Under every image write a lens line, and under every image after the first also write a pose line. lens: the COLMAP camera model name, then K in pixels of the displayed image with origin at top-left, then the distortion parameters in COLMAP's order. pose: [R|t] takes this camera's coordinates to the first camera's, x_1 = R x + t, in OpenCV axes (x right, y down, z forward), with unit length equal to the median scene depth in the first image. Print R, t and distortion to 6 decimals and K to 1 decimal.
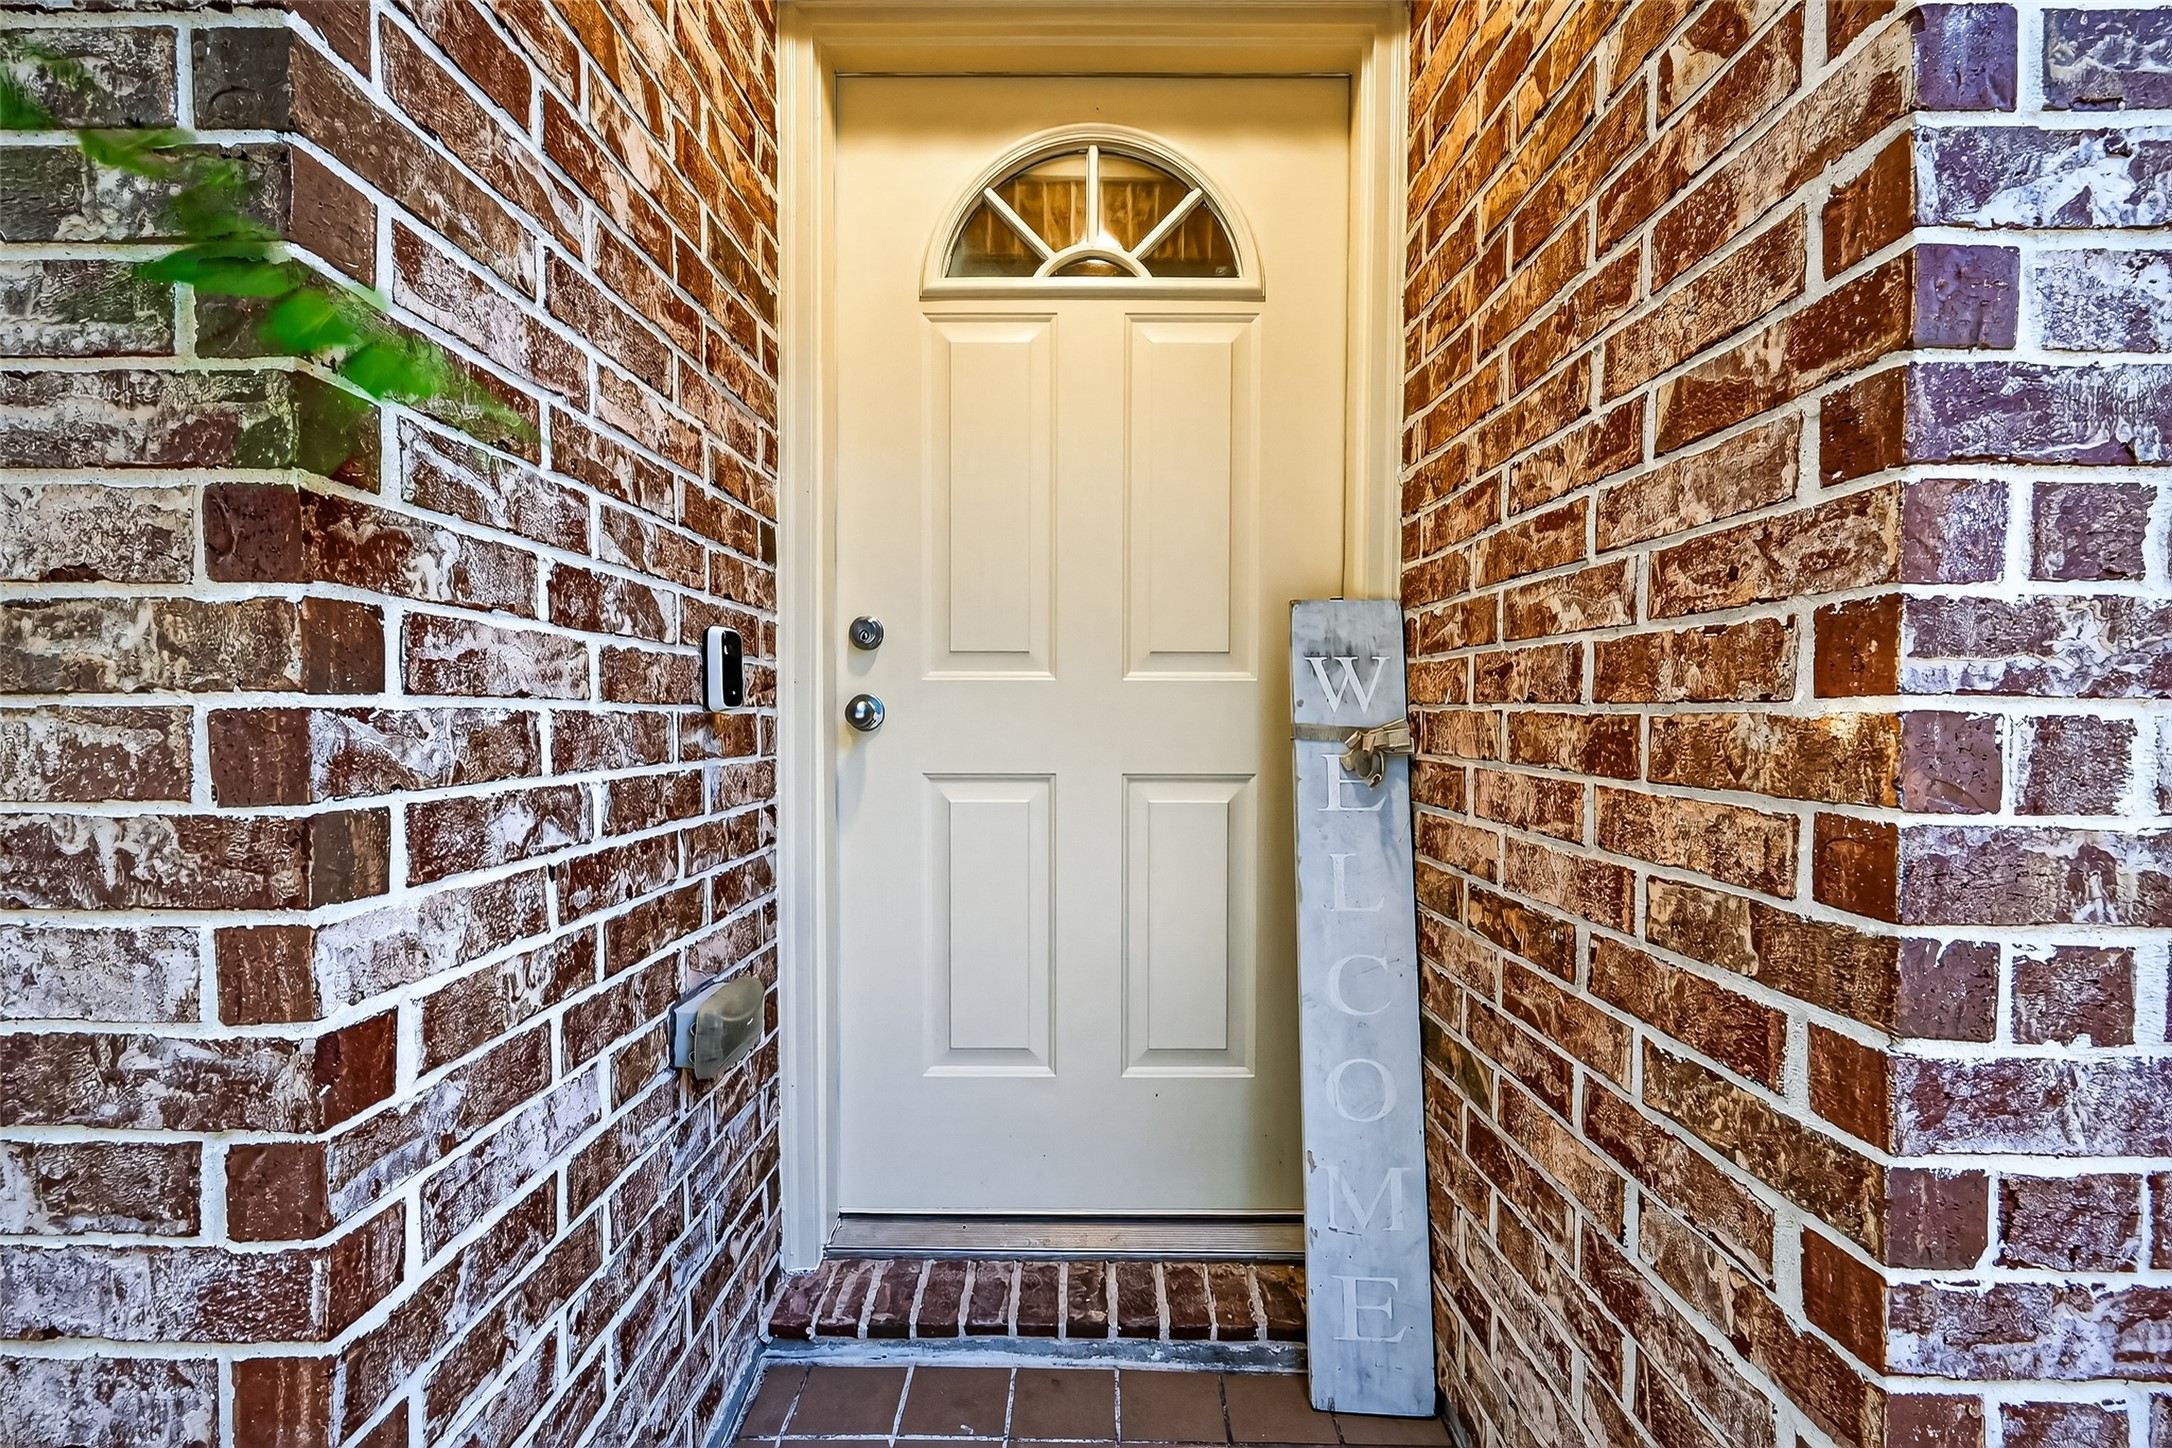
lens RADIAL K [[869.0, 0, 1084.5], [0, 869.0, 724.3], [0, 0, 1]] dist [-0.000420, -0.000753]
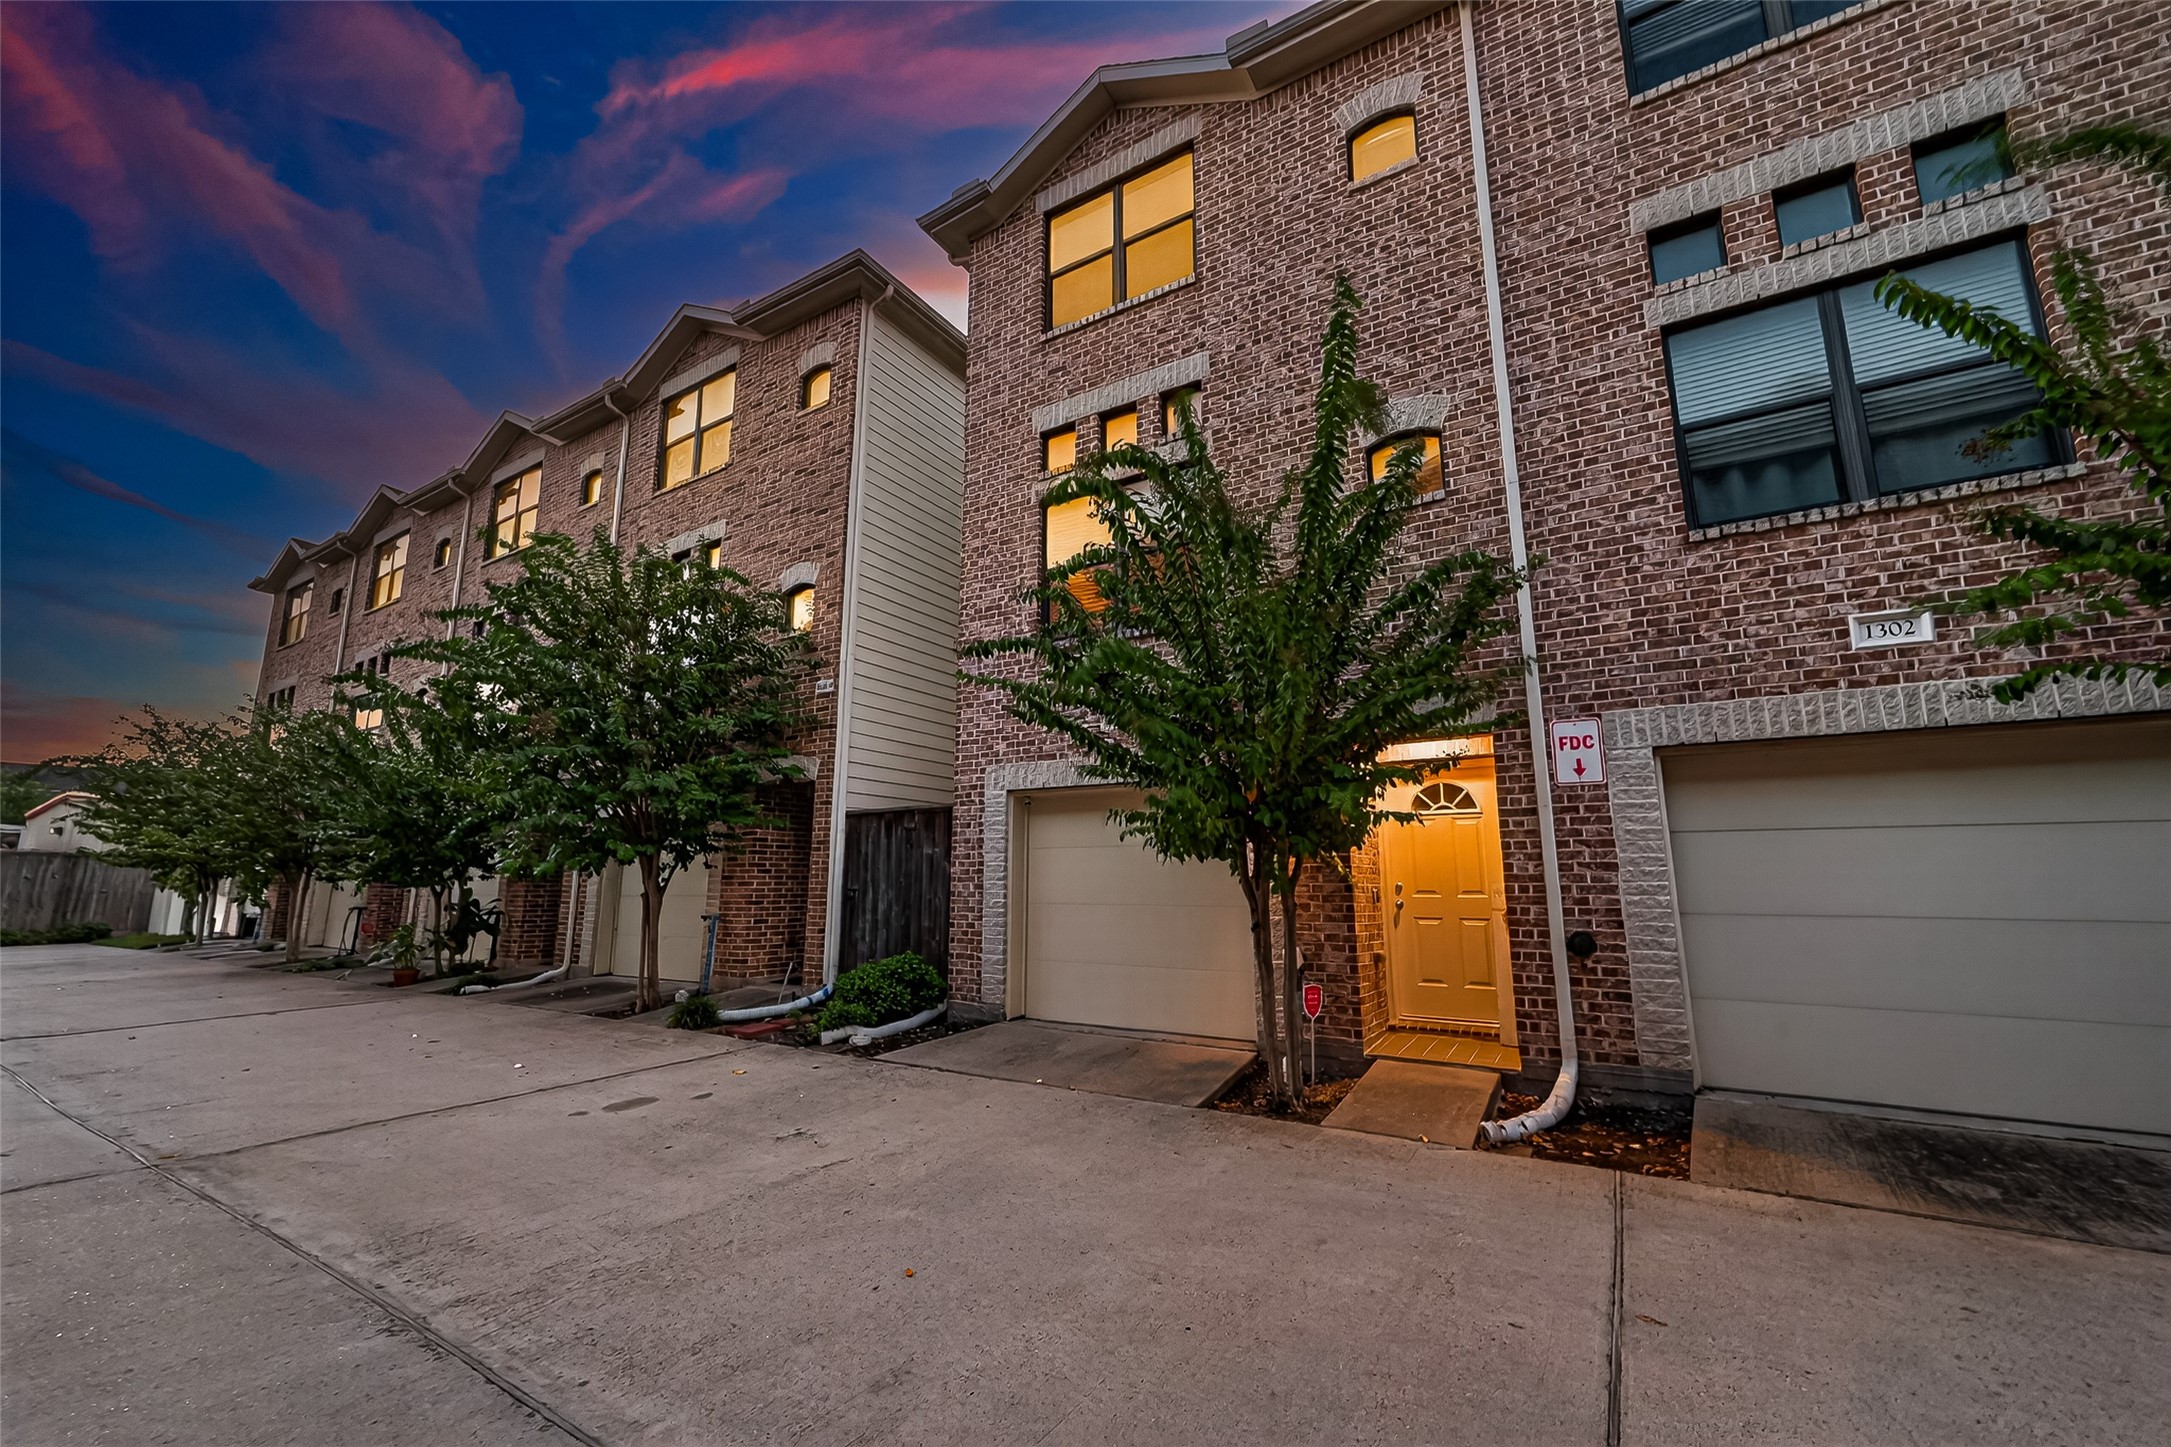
lens RADIAL K [[859.0, 0, 1085.4], [0, 859.0, 724.7], [0, 0, 1]] dist [-0.001629, 0.000110]
pose [[0.850984, -0.099613, -0.515658, 0.805681], [-0.004620, 0.980390, -0.197014, -0.047129], [0.525171, 0.170038, 0.833836, -3.961424]]
